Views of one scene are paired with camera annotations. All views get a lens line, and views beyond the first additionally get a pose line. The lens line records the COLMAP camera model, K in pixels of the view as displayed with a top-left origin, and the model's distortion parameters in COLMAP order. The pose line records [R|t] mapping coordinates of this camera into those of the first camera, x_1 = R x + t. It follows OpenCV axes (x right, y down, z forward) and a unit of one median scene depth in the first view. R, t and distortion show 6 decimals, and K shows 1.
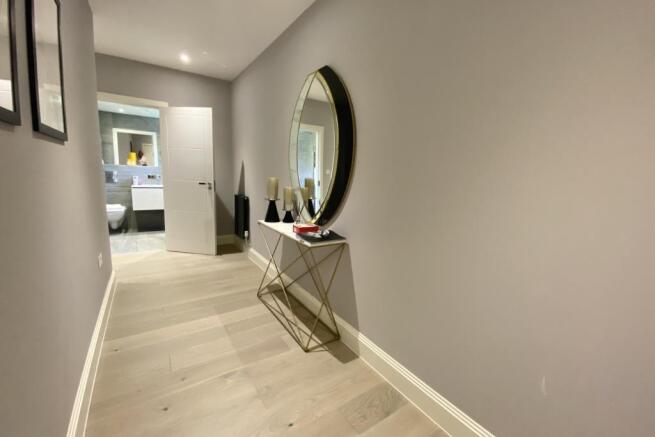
lens RADIAL K [[262.9, 0, 327.5], [0, 262.9, 218.5], [0, 0, 1]] dist [-0.000354, -0.010086]
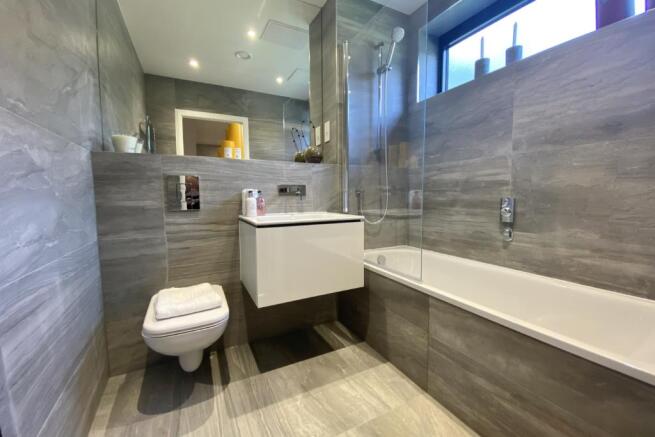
lens RADIAL K [[262.9, 0, 327.5], [0, 262.9, 218.5], [0, 0, 1]] dist [-0.000354, -0.010086]
pose [[0.991566, -0.041336, -0.122837, -0.574929], [0.030497, 0.995579, -0.088844, -0.089864], [0.125966, 0.084349, 0.988442, 0.665364]]
